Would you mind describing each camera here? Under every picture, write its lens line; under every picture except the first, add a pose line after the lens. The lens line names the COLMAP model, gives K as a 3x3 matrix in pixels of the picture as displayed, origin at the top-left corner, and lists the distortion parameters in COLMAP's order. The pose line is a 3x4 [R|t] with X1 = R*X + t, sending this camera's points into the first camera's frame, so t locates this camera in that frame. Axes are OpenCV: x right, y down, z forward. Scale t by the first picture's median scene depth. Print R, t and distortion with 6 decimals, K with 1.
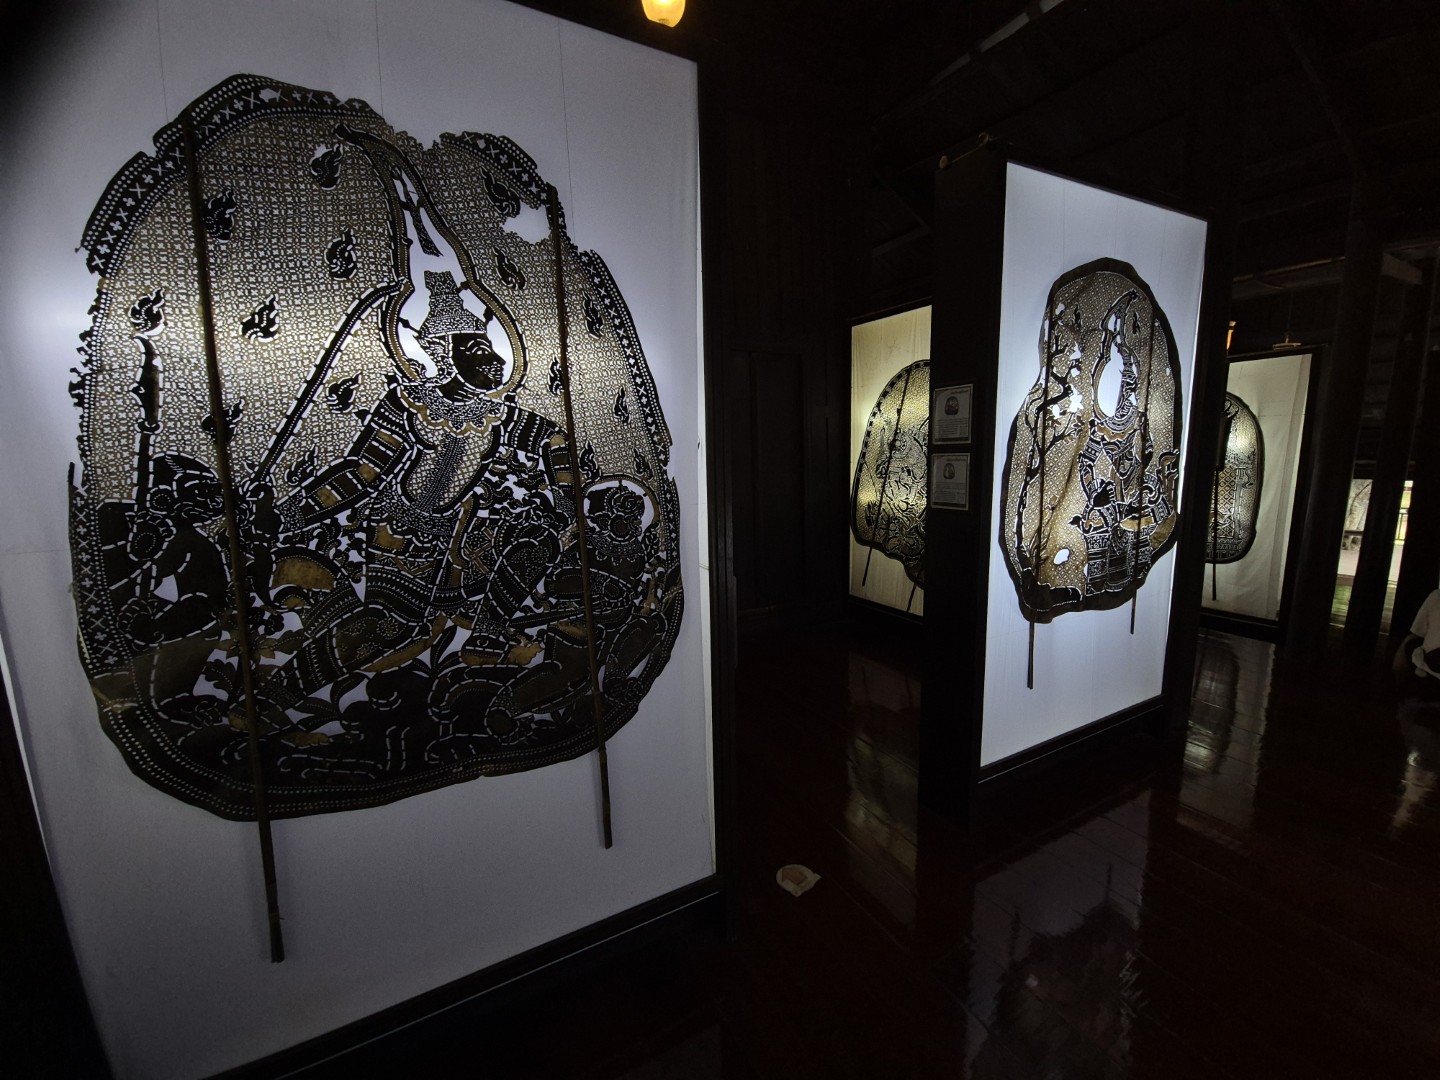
lens RADIAL K [[588.7, 0, 722.8], [0, 588.7, 544.6], [0, 0, 1]] dist [0.016273, -0.010567]
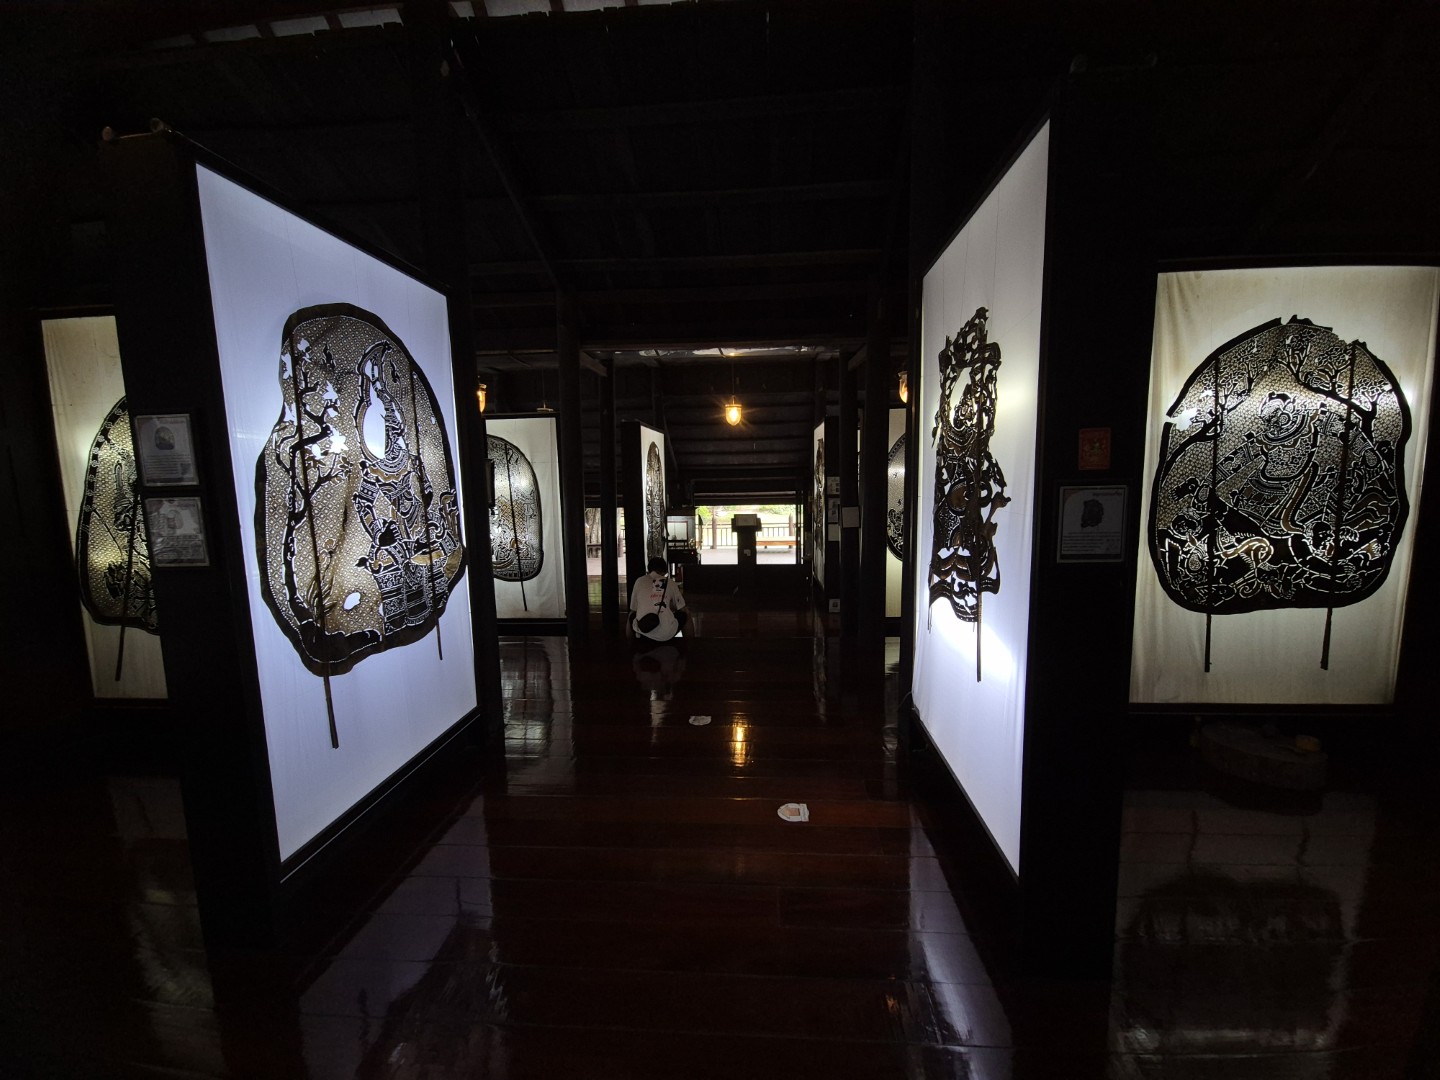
lens RADIAL K [[588.7, 0, 722.8], [0, 588.7, 544.6], [0, 0, 1]] dist [0.016273, -0.010567]
pose [[0.550501, -0.088804, 0.830098, 0.111820], [0.142697, 0.989703, 0.011245, 0.005008], [-0.822548, 0.112261, 0.557505, -0.046091]]
